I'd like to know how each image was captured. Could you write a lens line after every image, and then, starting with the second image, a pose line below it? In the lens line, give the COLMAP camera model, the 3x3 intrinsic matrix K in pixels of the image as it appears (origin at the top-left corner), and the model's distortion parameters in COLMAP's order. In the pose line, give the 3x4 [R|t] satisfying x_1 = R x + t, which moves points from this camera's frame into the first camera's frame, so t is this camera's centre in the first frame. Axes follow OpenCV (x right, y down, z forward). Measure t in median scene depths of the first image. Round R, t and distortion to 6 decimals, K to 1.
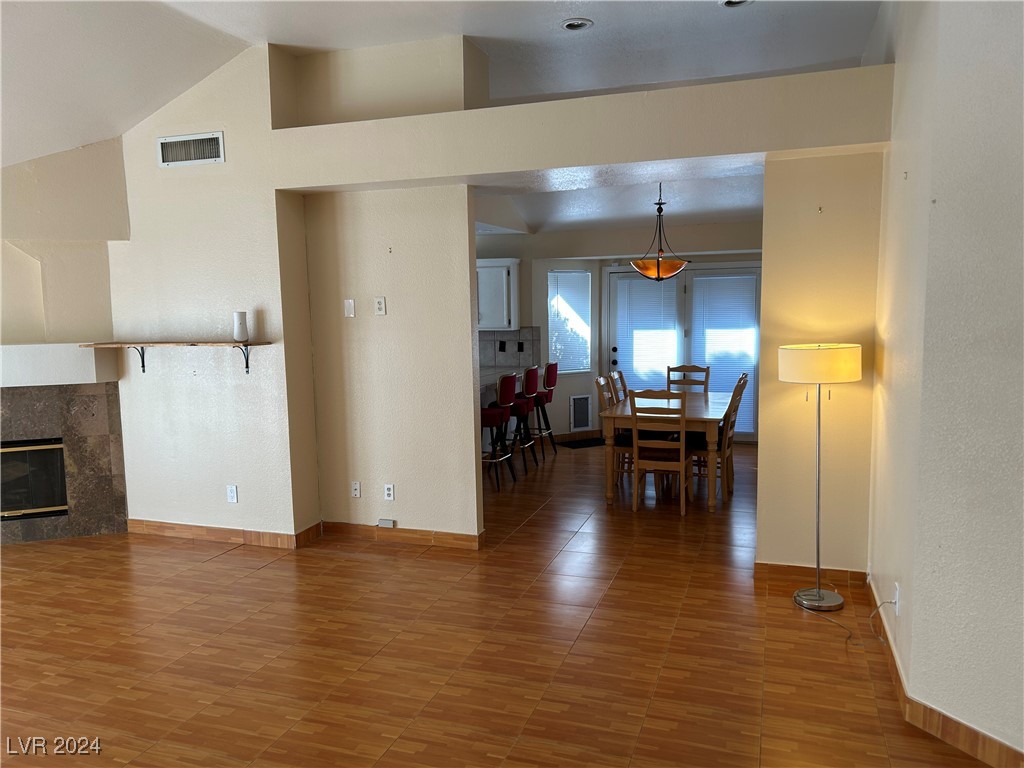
lens RADIAL K [[767.5, 0, 512.0], [0, 767.5, 384.0], [0, 0, 1]] dist [0.059406, -0.000775]
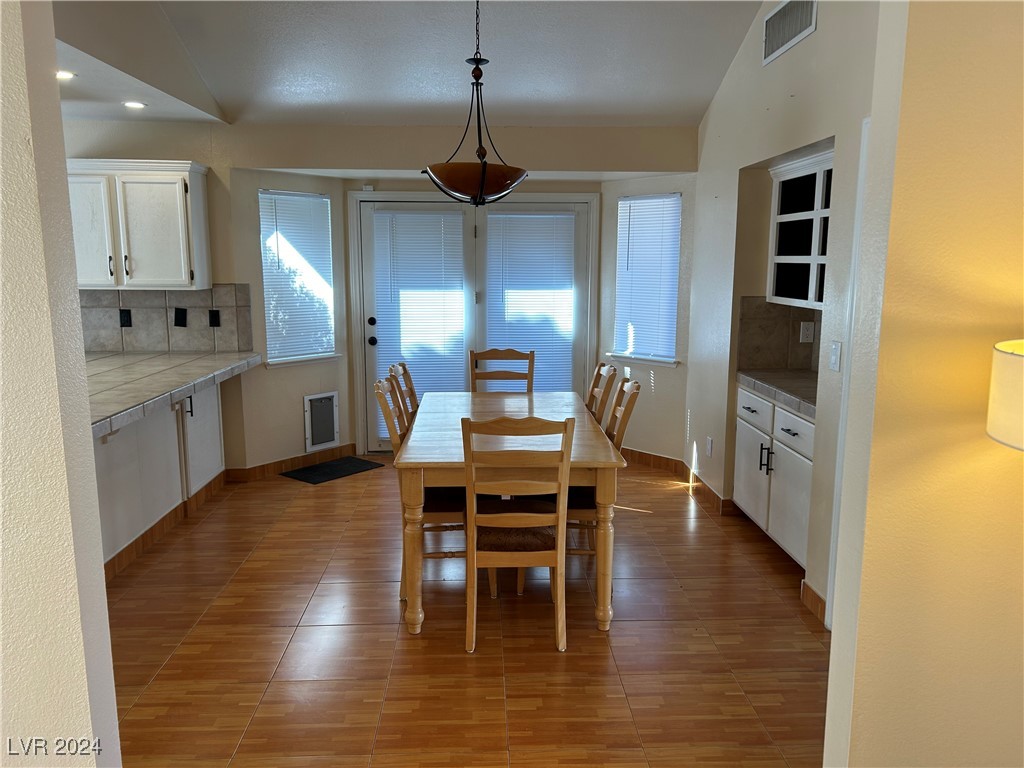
lens RADIAL K [[780.2, 0, 538.7], [0, 780.2, 400.6], [0, 0, 1]] dist [0.004169, -0.002717]
pose [[0.919918, -0.044425, 0.389585, 0.003550], [0.016328, 0.997040, 0.075137, -0.025592], [-0.391770, -0.062758, 0.917920, 0.340371]]
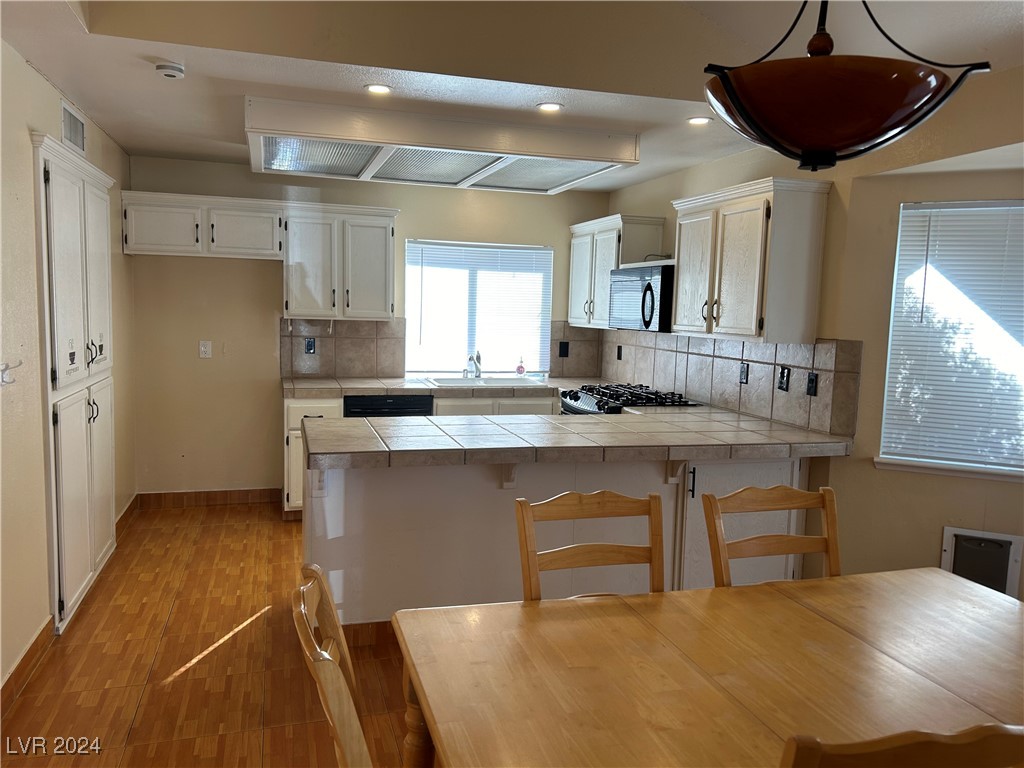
lens RADIAL K [[767.5, 0, 512.0], [0, 767.5, 384.0], [0, 0, 1]] dist [0.059406, -0.000775]
pose [[0.590554, 0.118226, -0.798291, 0.254268], [-0.128969, 0.990323, 0.051258, -0.047609], [0.796626, 0.072684, 0.600086, 0.584437]]
